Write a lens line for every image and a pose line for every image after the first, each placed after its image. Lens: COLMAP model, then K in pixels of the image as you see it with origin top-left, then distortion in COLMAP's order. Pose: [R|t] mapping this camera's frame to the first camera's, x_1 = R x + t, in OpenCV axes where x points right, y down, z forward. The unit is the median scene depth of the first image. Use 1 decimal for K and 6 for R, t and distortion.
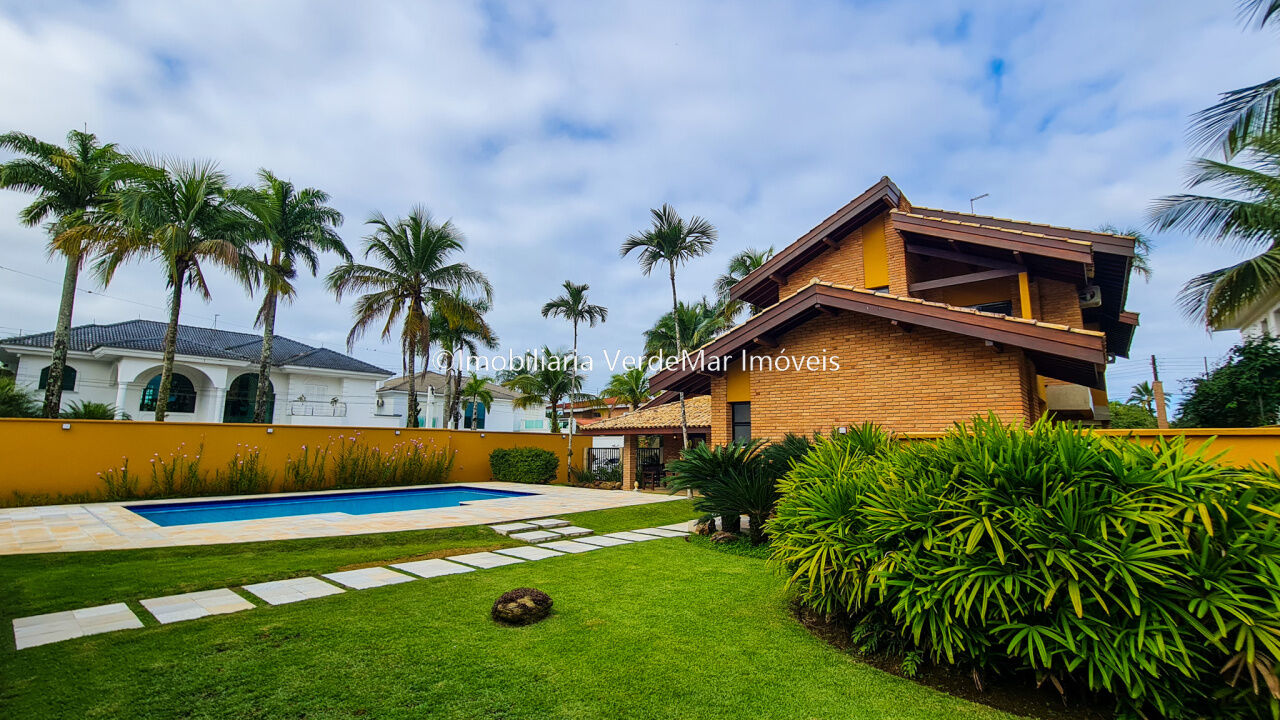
lens RADIAL K [[548.9, 0, 645.1], [0, 548.9, 361.8], [0, 0, 1]] dist [0.000189, 0.000112]
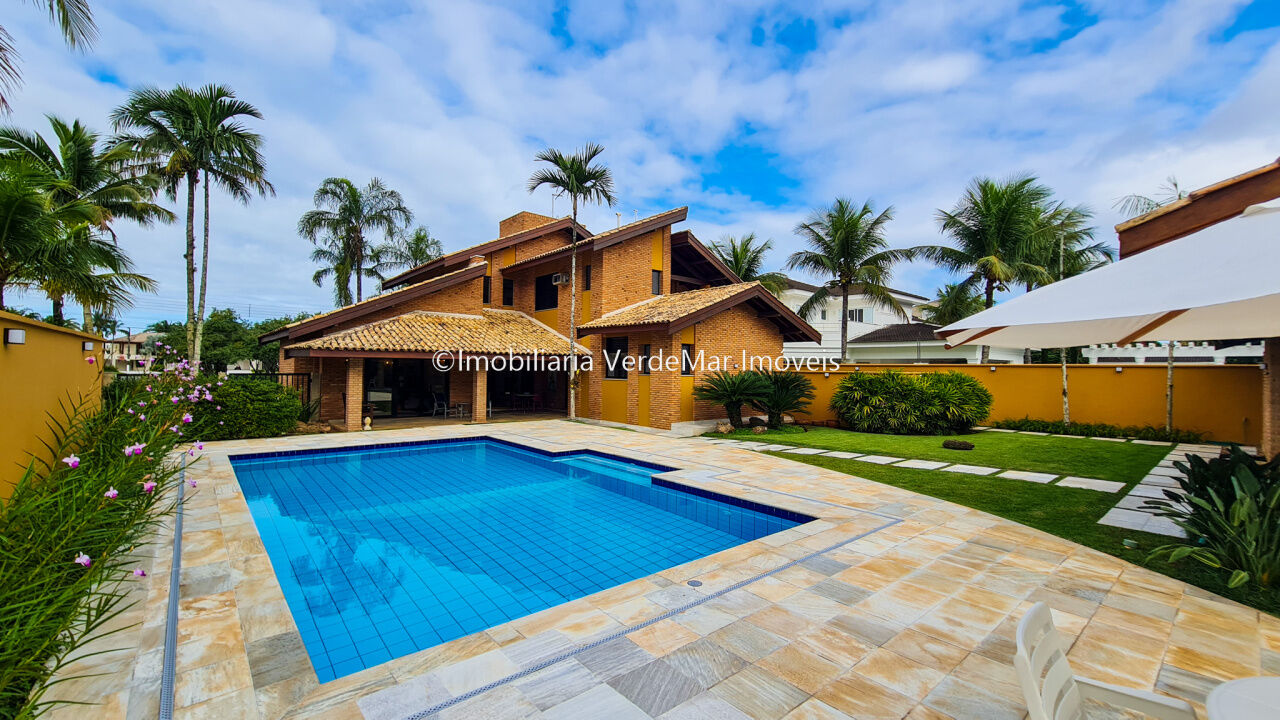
lens RADIAL K [[524.8, 0, 640.8], [0, 524.8, 359.7], [0, 0, 1]] dist [0.000202, -0.000262]
pose [[0.164040, 0.013536, 0.986361, -0.909933], [-0.158077, 0.987345, 0.012740, 0.088043], [-0.973706, -0.158011, 0.164103, 0.678813]]
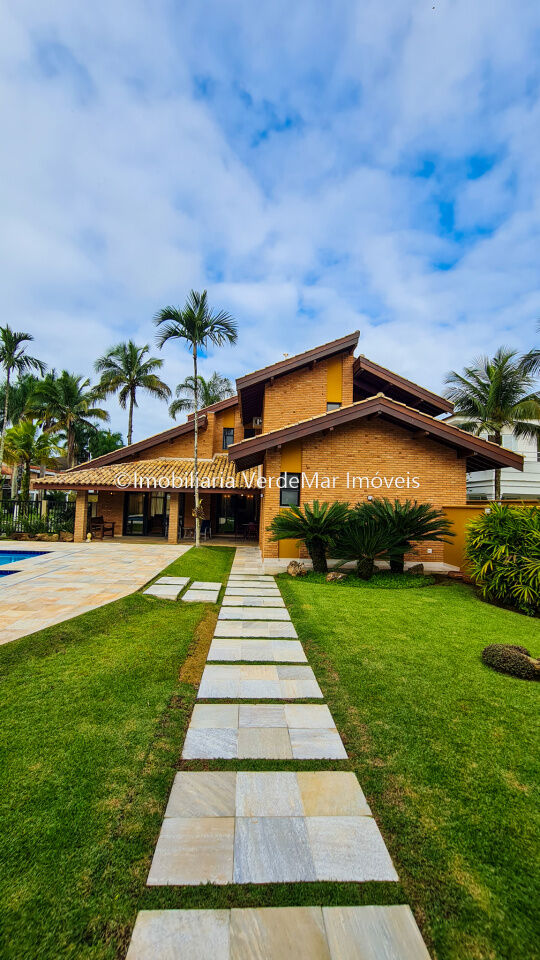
lens RADIAL K [[393.6, 0, 270.0], [0, 393.6, 480.0], [0, 0, 1]] dist [0.000202, -0.000262]
pose [[0.736424, 0.055469, 0.674242, -0.377012], [-0.125031, 0.990624, 0.055064, 0.033928], [-0.664866, -0.124852, 0.736455, 0.262120]]
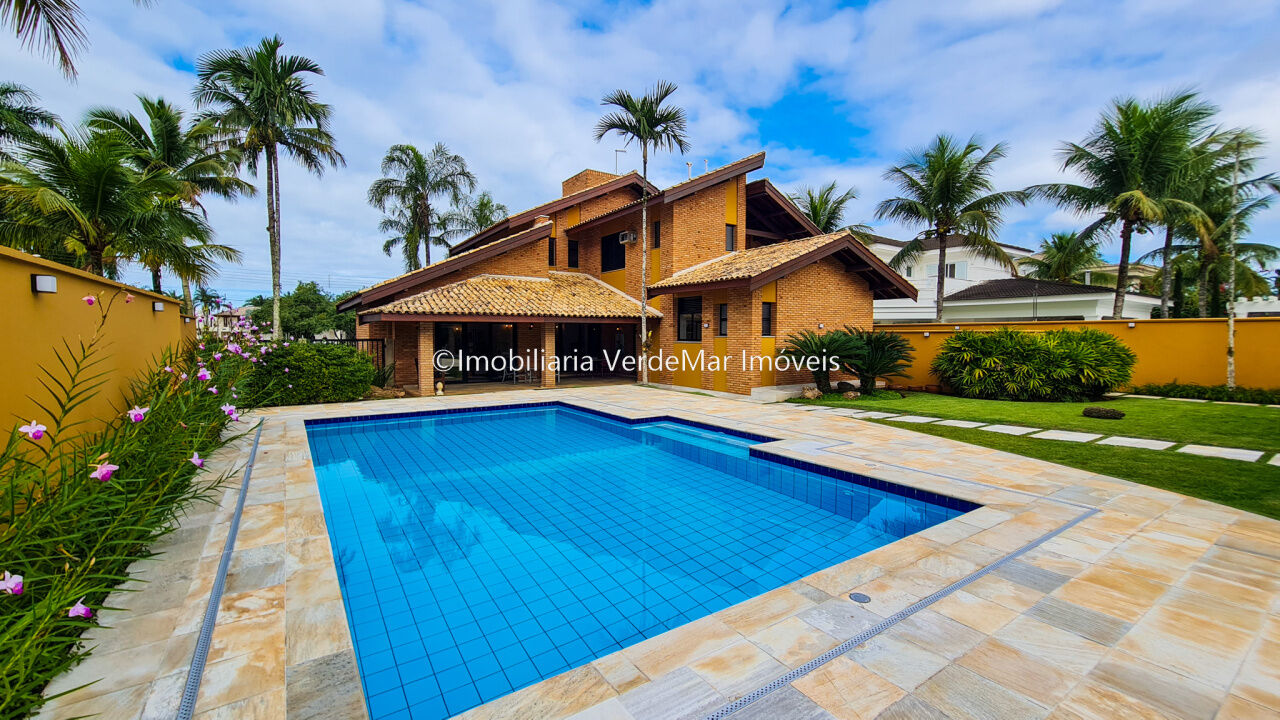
lens RADIAL K [[524.8, 0, 640.8], [0, 524.8, 359.7], [0, 0, 1]] dist [0.000202, -0.000262]
pose [[0.275579, -0.050259, 0.959964, -0.852080], [-0.142251, 0.985505, 0.092432, 0.103661], [-0.950695, -0.162028, 0.264436, 0.716015]]
